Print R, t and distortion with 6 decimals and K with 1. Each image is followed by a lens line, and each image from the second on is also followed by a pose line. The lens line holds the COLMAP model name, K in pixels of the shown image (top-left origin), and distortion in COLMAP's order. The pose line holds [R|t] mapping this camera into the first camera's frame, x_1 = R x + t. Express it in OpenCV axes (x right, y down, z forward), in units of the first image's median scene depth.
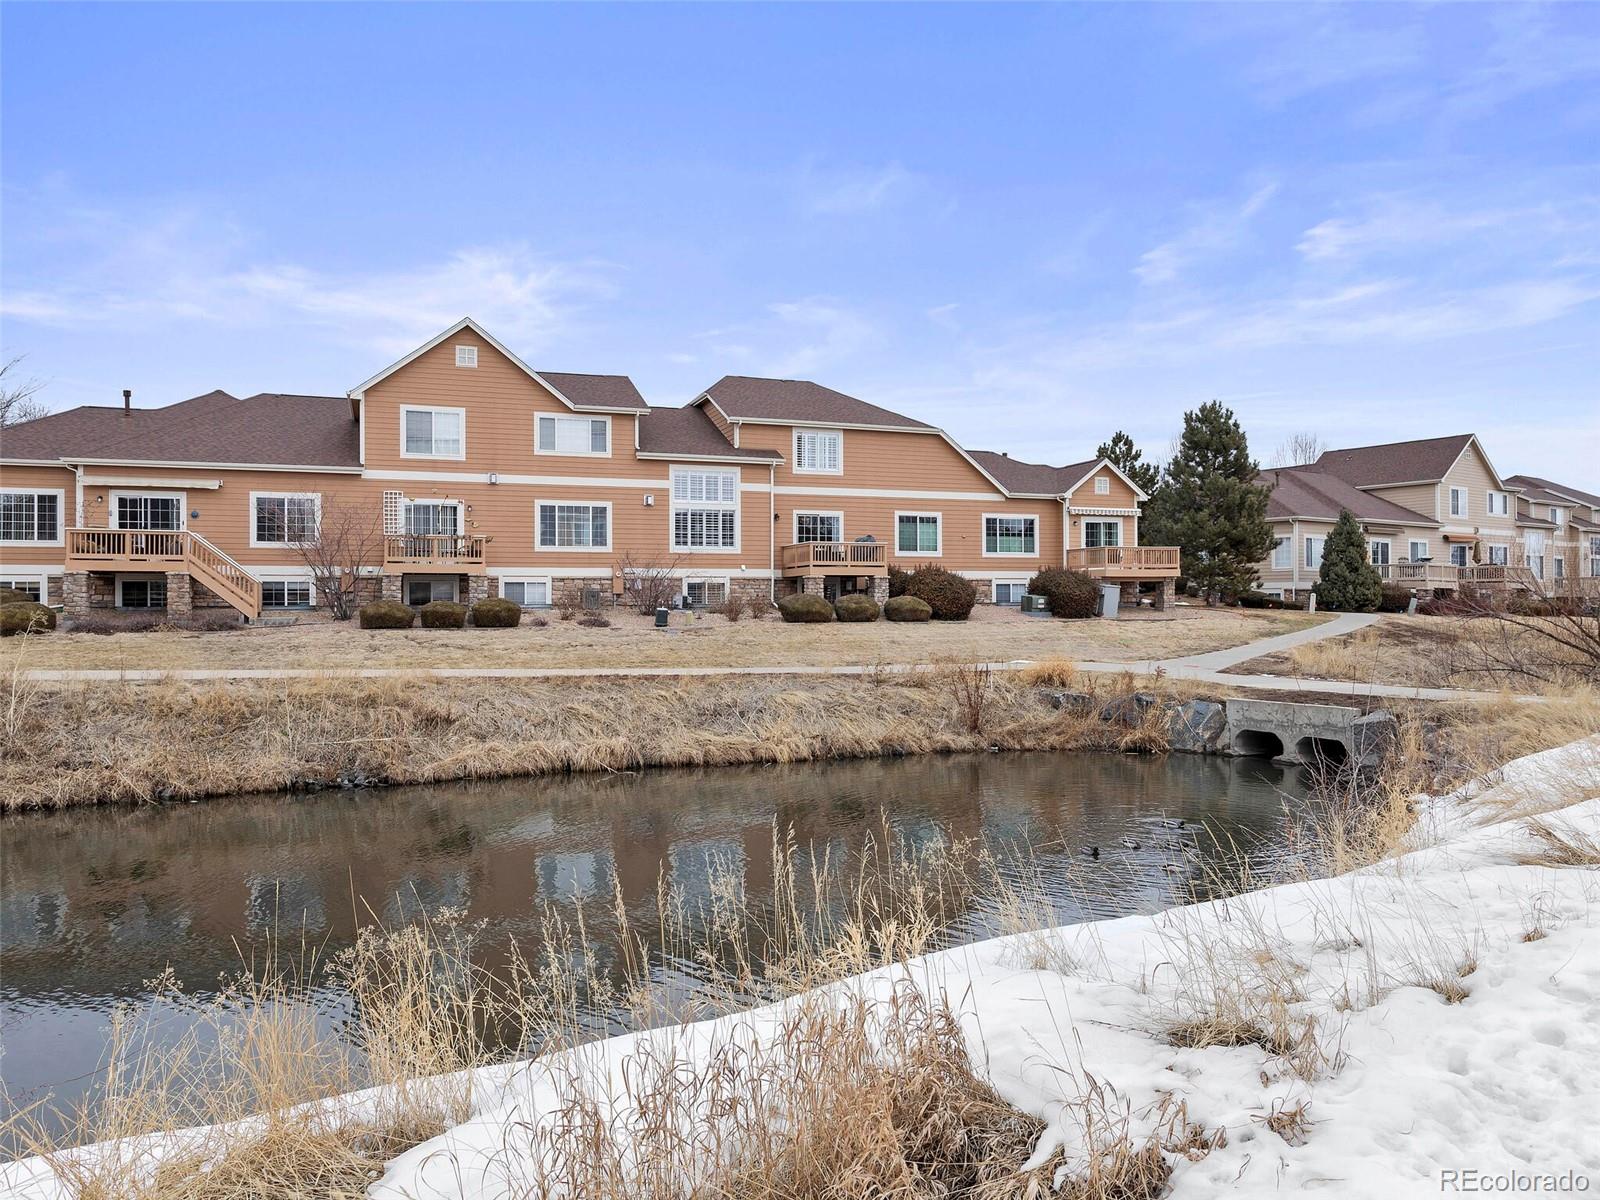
lens RADIAL K [[1119.1, 0, 800.0], [0, 1119.1, 600.0], [0, 0, 1]] dist [-0.000545, -0.001595]
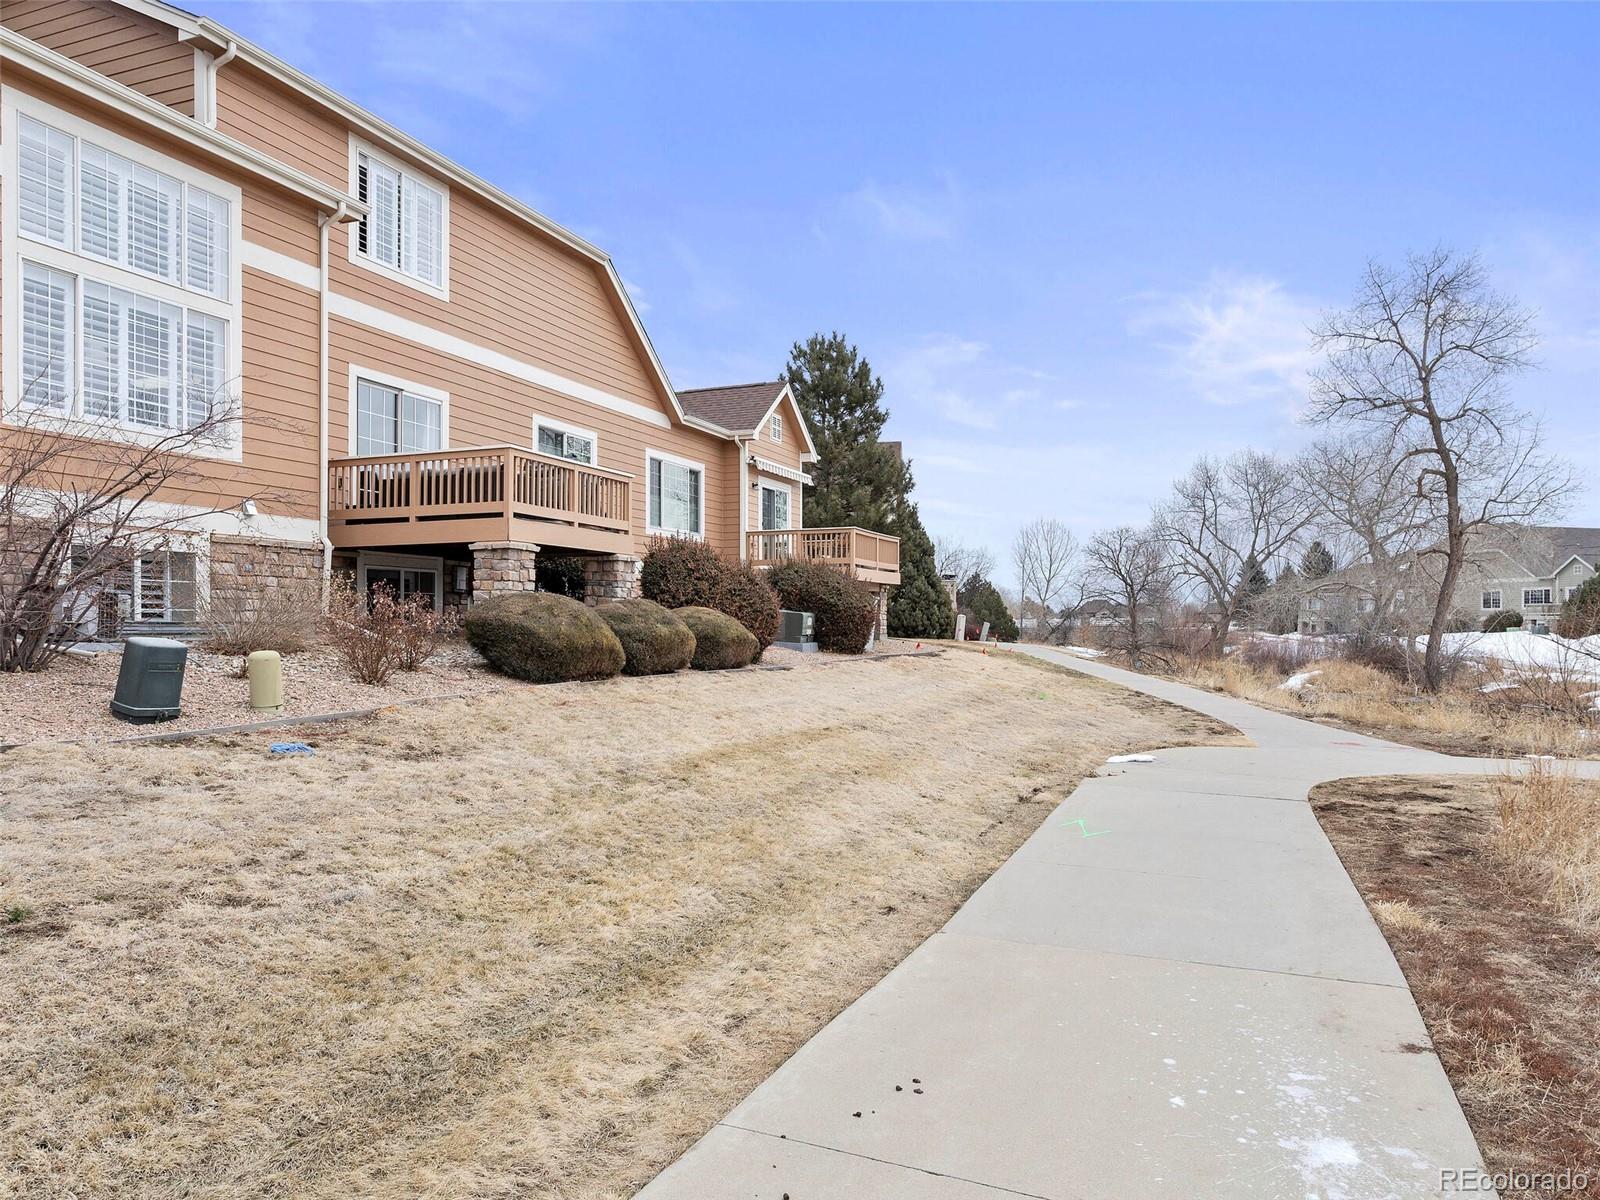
lens RADIAL K [[1119.1, 0, 800.0], [0, 1119.1, 600.0], [0, 0, 1]] dist [-0.000545, -0.001595]
pose [[0.682638, 0.021359, 0.730445, -0.159370], [-0.005101, 0.999688, -0.024465, 0.003503], [-0.730739, 0.012975, 0.682534, 0.615195]]
